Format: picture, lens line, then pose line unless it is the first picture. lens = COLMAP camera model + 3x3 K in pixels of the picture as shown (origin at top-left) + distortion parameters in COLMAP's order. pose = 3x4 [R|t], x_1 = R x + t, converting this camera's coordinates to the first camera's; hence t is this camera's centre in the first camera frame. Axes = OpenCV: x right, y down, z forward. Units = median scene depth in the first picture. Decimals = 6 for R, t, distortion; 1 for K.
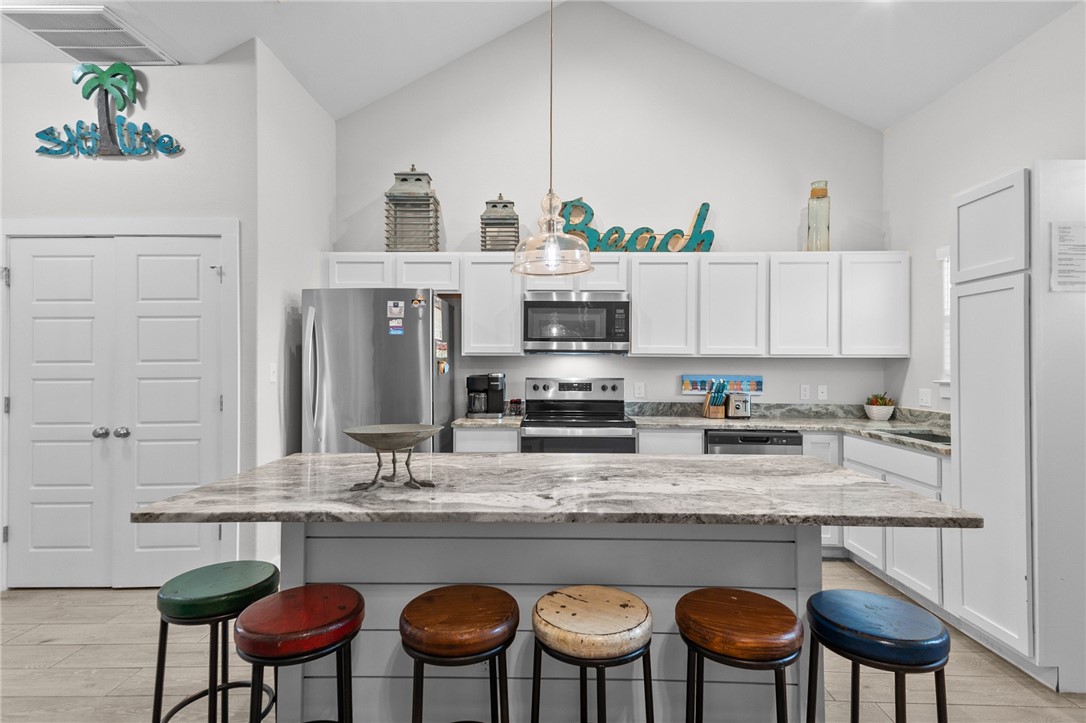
lens RADIAL K [[553.5, 0, 539.8], [0, 553.5, 357.6], [0, 0, 1]] dist [0.036324, -0.015166]
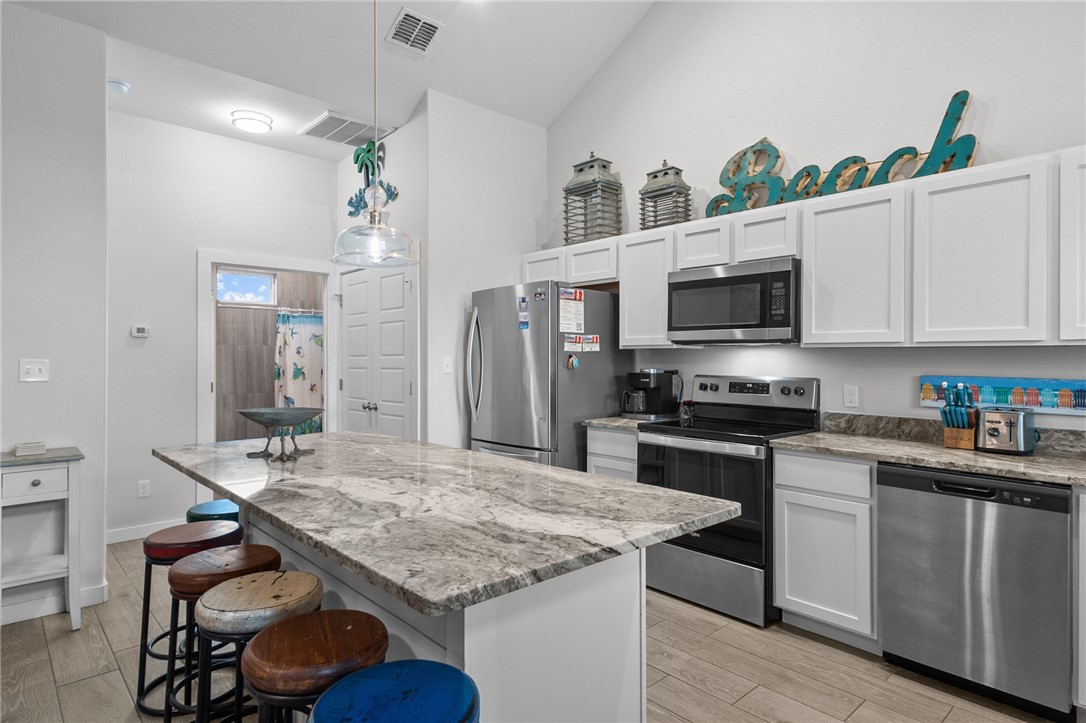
lens RADIAL K [[599.0, 0, 538.5], [0, 599.0, 356.8], [0, 0, 1]] dist [0.017152, 0.000157]
pose [[0.683347, -0.001769, -0.730092, 0.486179], [0.006342, 0.999974, 0.003514, 0.005102], [0.730066, -0.007031, 0.683340, 0.225444]]
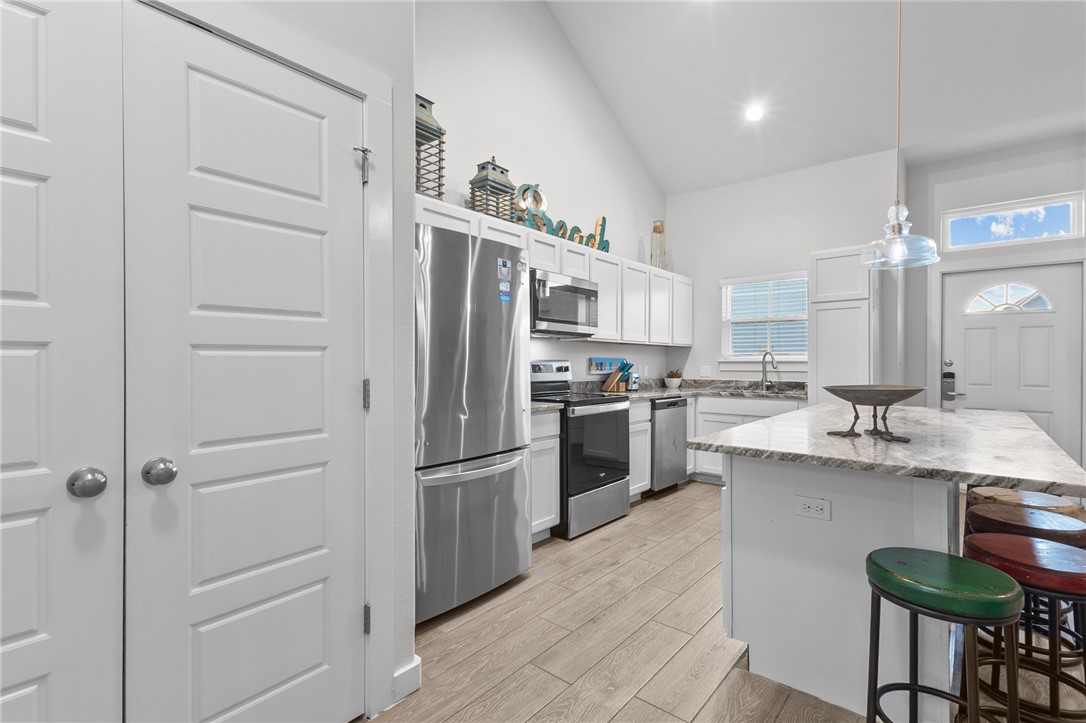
lens RADIAL K [[503.6, 0, 543.0], [0, 503.6, 361.5], [0, 0, 1]] dist [0.020864, -0.000355]
pose [[0.629034, 0.001012, 0.777377, -0.678577], [-0.011026, 0.999910, 0.007620, 0.034070], [-0.777300, -0.013365, 0.628988, 0.425322]]
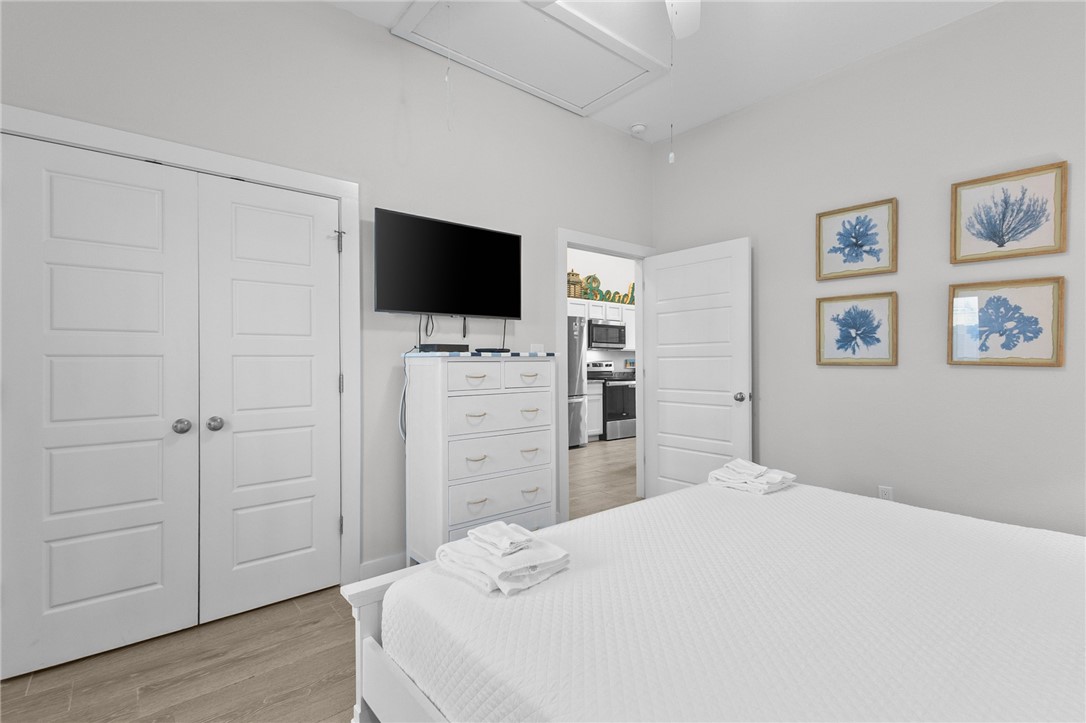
lens RADIAL K [[503.6, 0, 543.0], [0, 503.6, 361.5], [0, 0, 1]] dist [0.020864, -0.000355]
pose [[0.755550, -0.000664, 0.655091, -1.385984], [-0.002608, 0.999989, 0.004022, 0.033478], [-0.655086, -0.004747, 0.755539, -0.319506]]
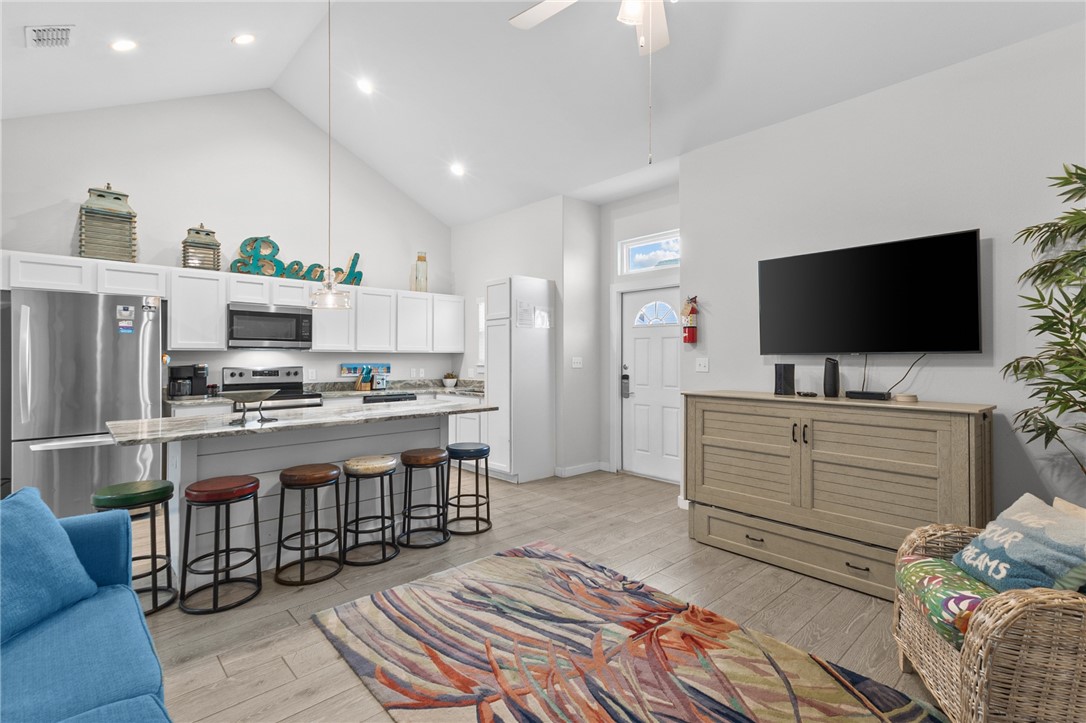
lens RADIAL K [[497.7, 0, 532.6], [0, 497.7, 350.7], [0, 0, 1]] dist [0.022878, 0.000125]
pose [[0.726225, 0.005471, 0.687435, -0.320608], [-0.004331, 0.999985, -0.003383, -0.002395], [-0.687443, -0.000520, 0.726238, -0.372278]]
